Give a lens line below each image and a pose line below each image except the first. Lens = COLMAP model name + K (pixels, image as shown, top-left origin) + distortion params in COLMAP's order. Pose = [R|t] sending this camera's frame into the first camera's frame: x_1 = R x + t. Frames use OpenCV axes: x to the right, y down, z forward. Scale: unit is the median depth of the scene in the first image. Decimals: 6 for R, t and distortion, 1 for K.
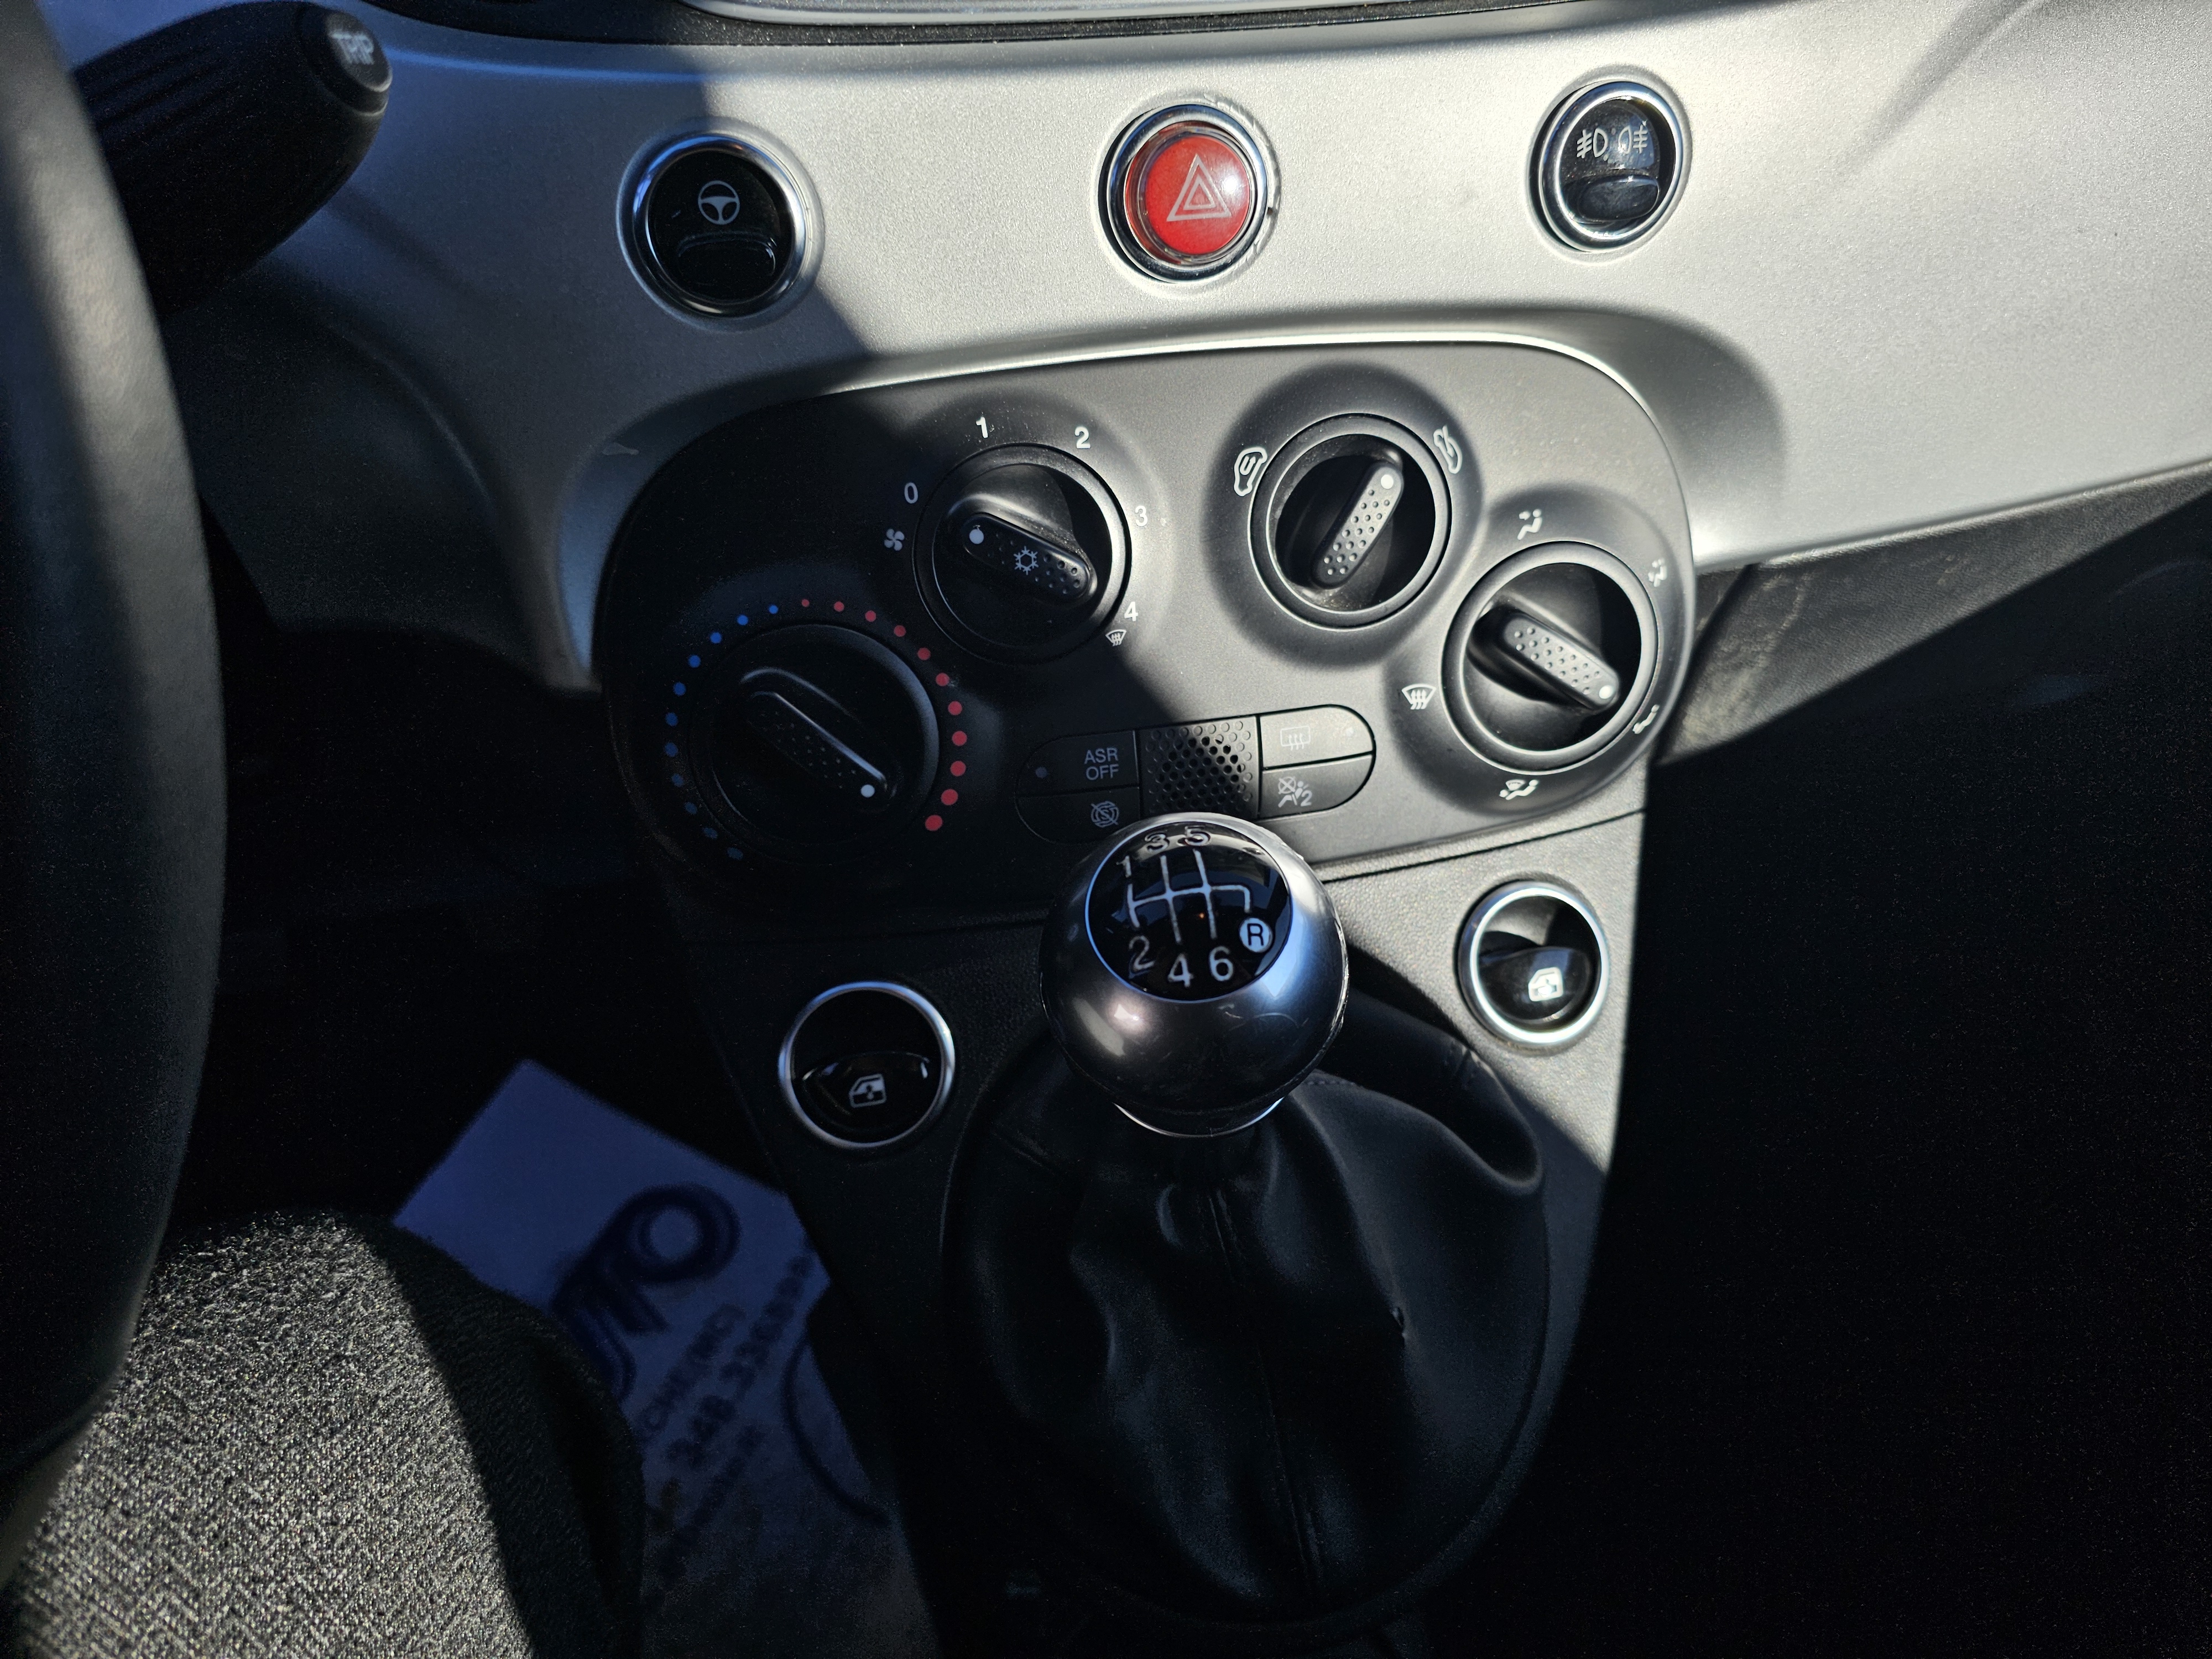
lens RADIAL K [[1494.1, 0, 1090.0], [0, 1494.1, 841.5], [0, 0, 1]] dist [0.034906, -0.049907]
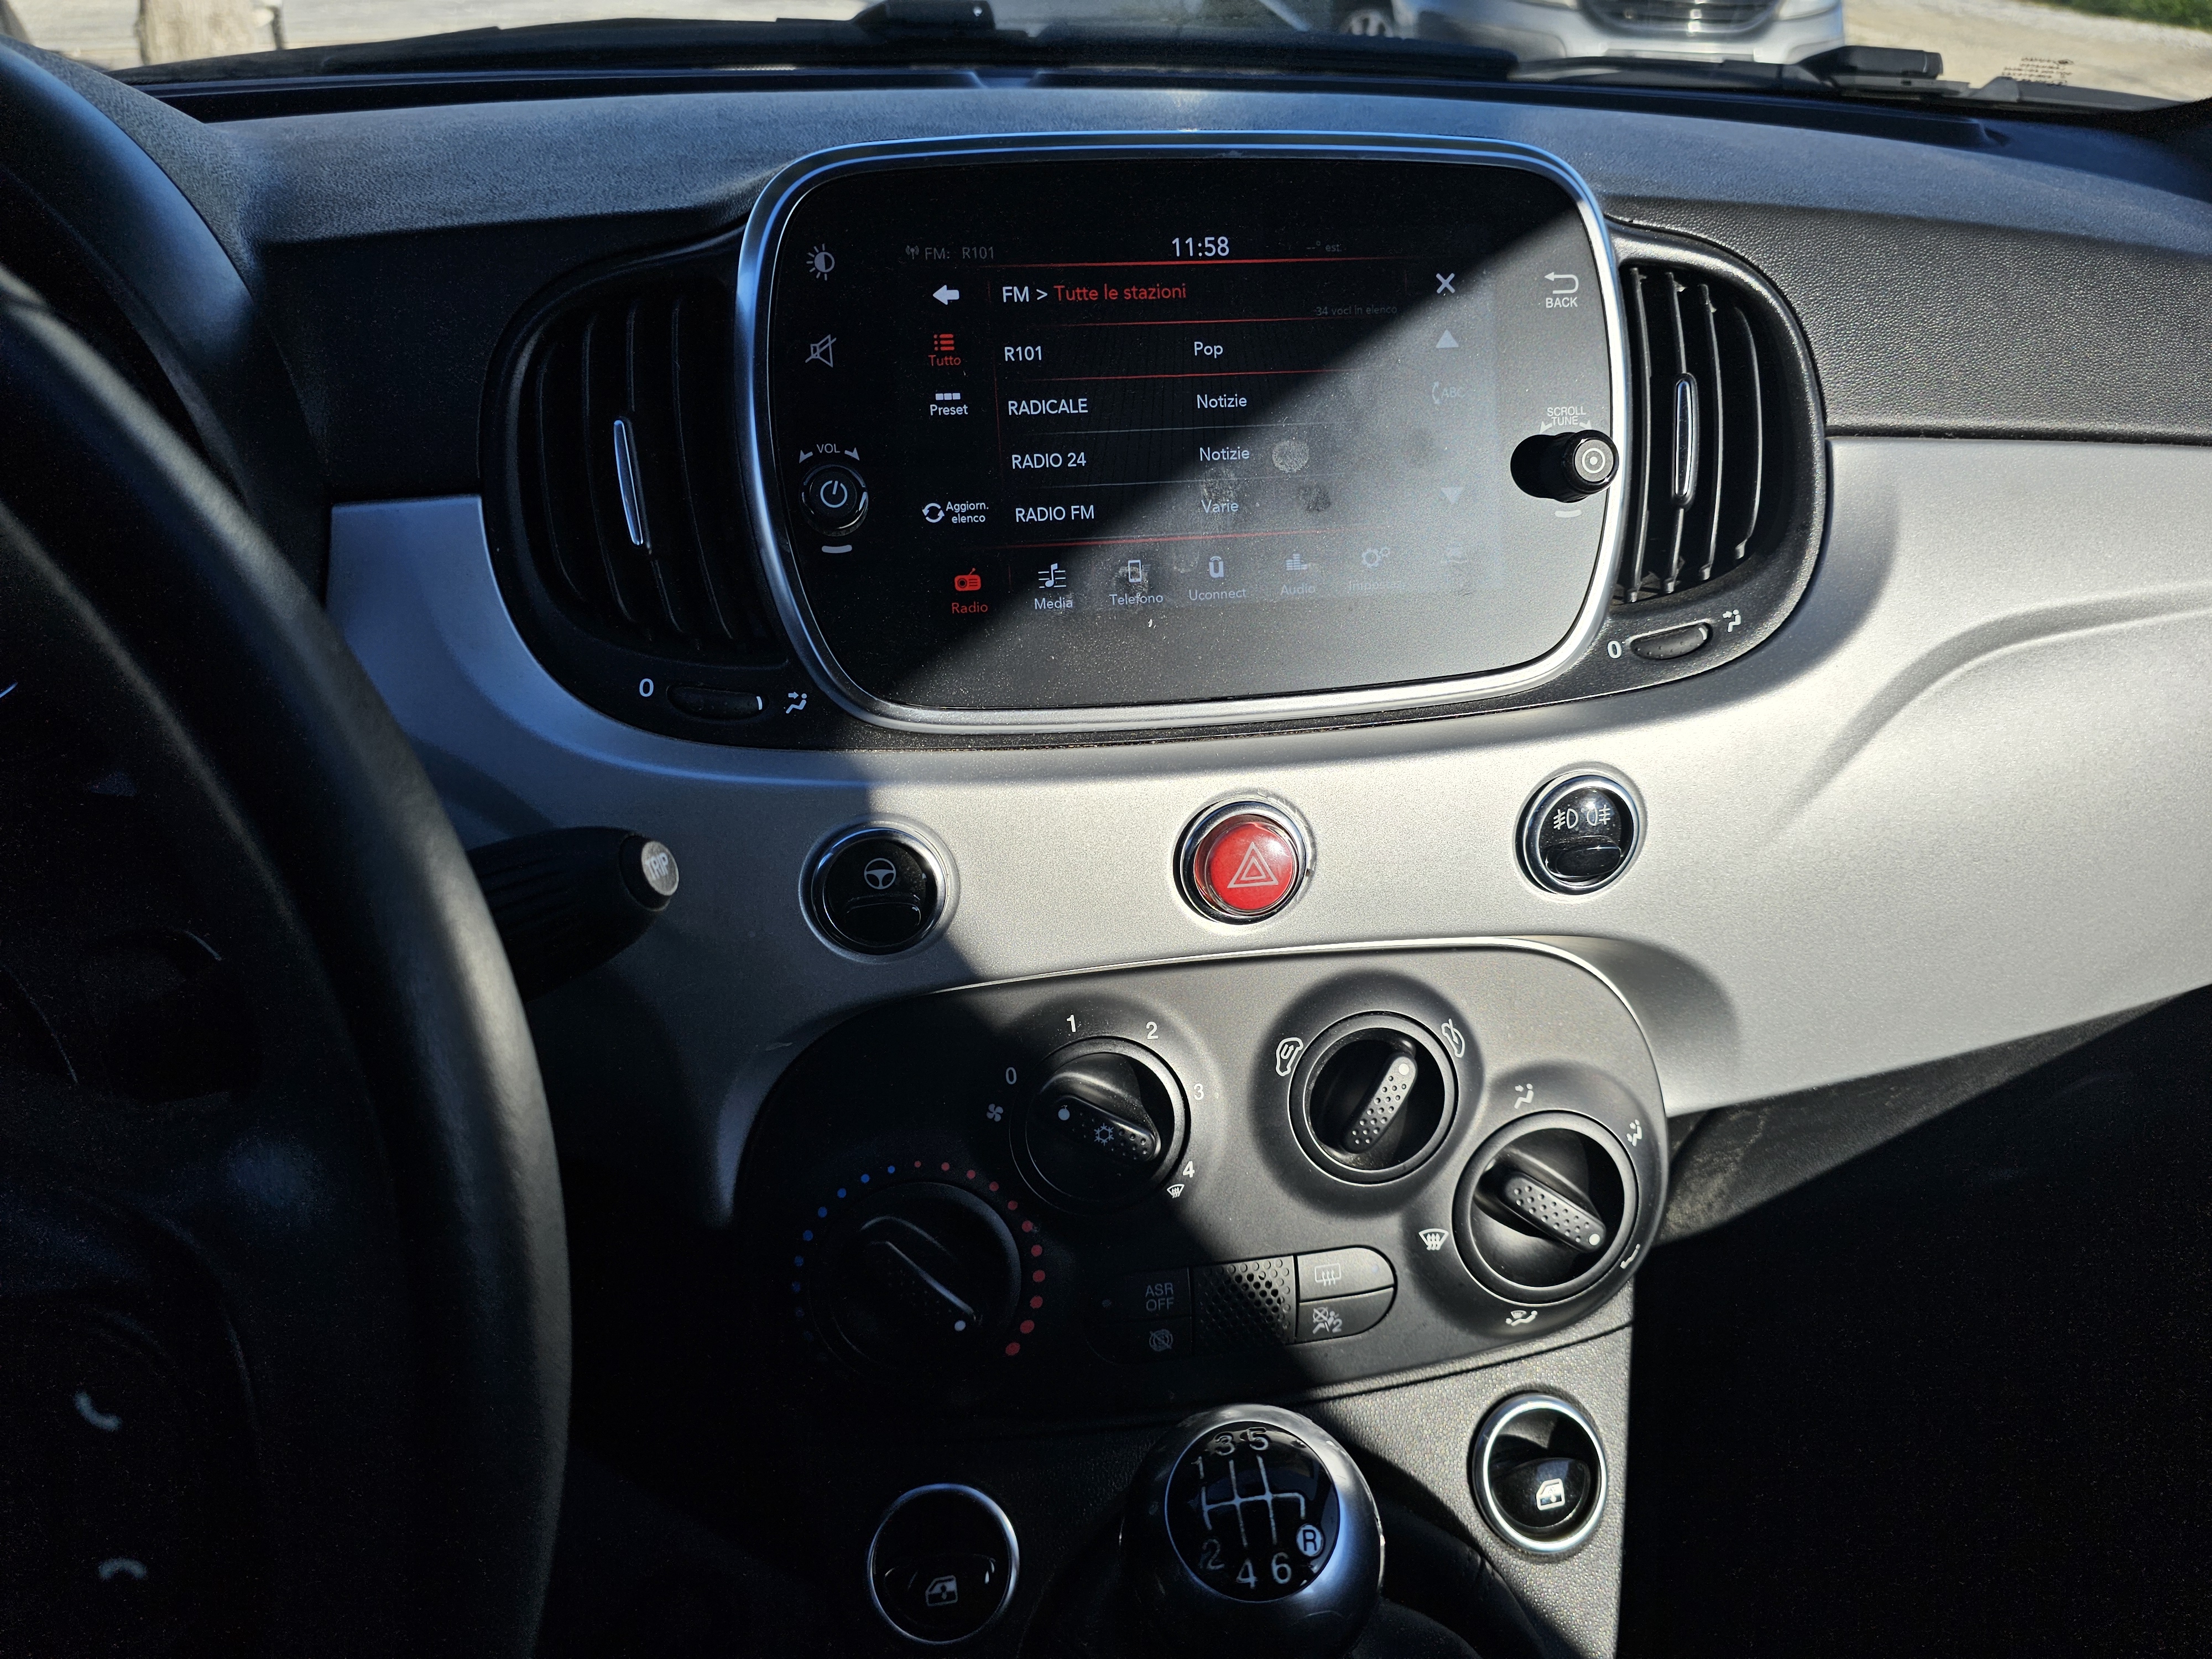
lens RADIAL K [[1494.1, 0, 1065.8], [0, 1494.1, 829.8], [0, 0, 1]] dist [0.034906, -0.049907]
pose [[0.999522, 0.028063, -0.012948, -0.060825], [-0.030016, 0.981257, -0.190352, -0.187200], [0.007363, 0.190649, 0.981631, -0.212043]]
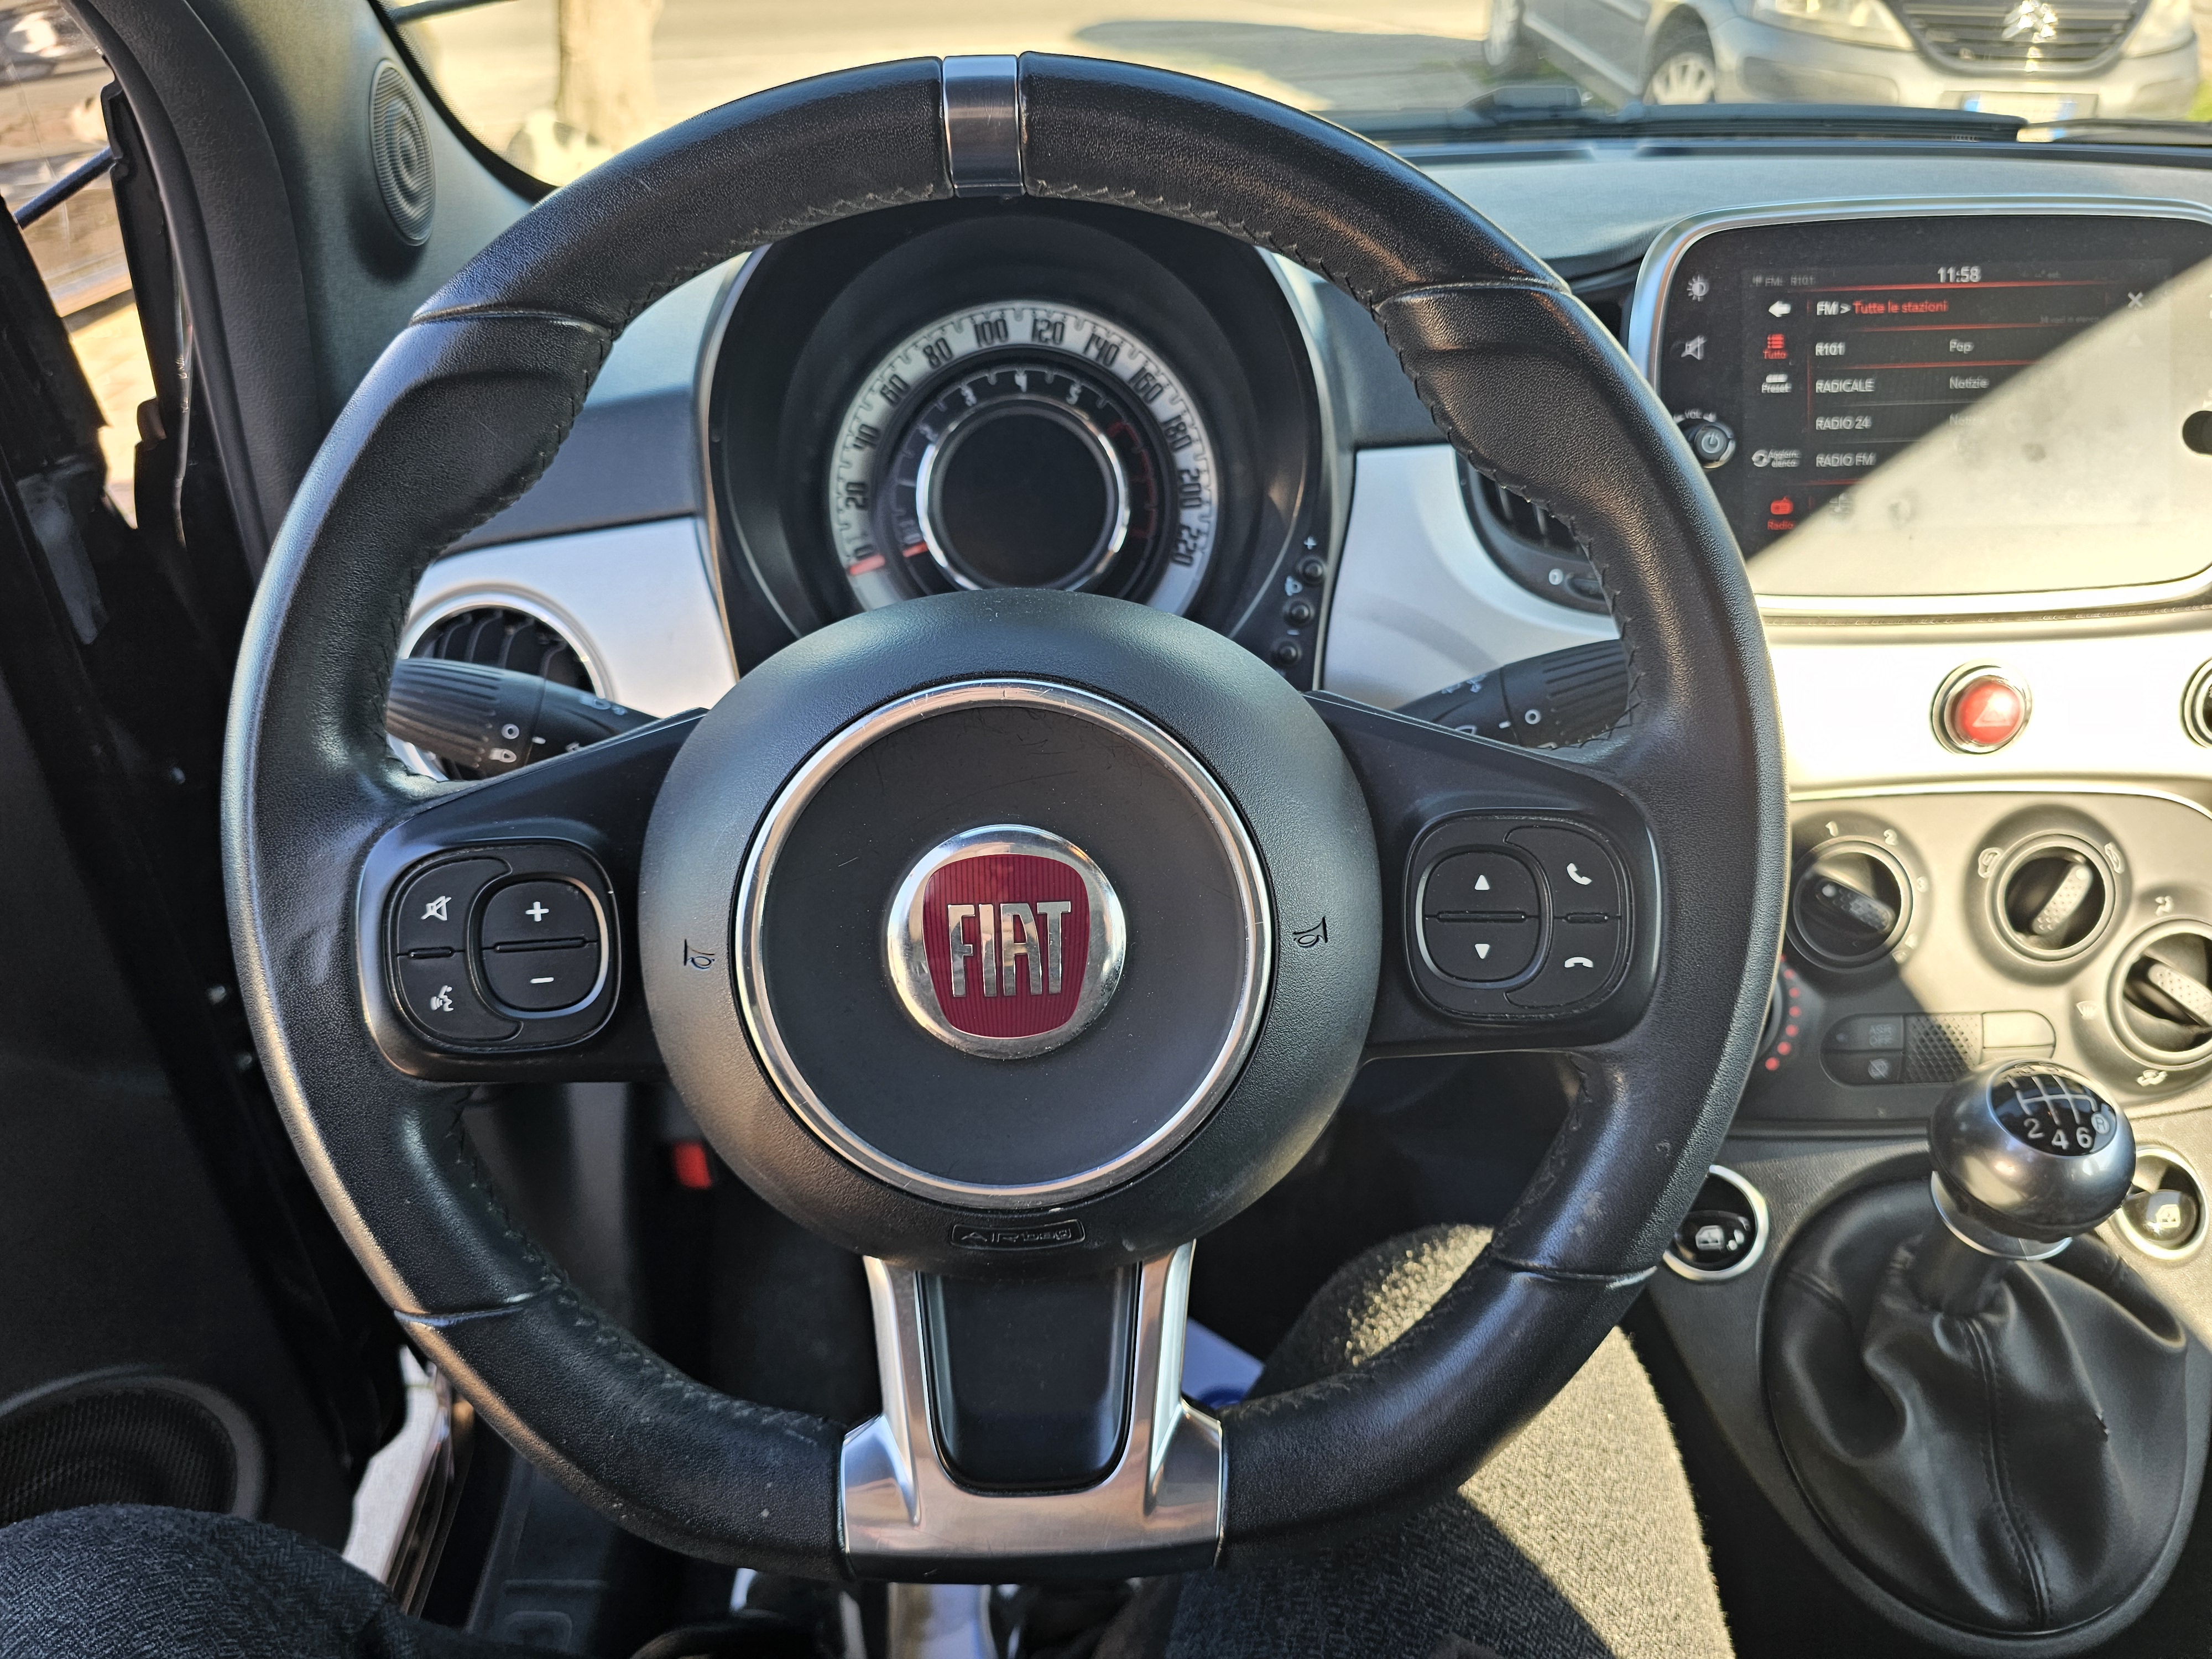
lens RADIAL K [[1494.1, 0, 1093.7], [0, 1494.1, 832.0], [0, 0, 1]] dist [0.034906, -0.049907]
pose [[0.986413, 0.064696, -0.151010, -0.598696], [-0.095789, 0.973270, -0.208735, 0.153337], [0.133469, 0.220364, 0.966243, -0.708736]]
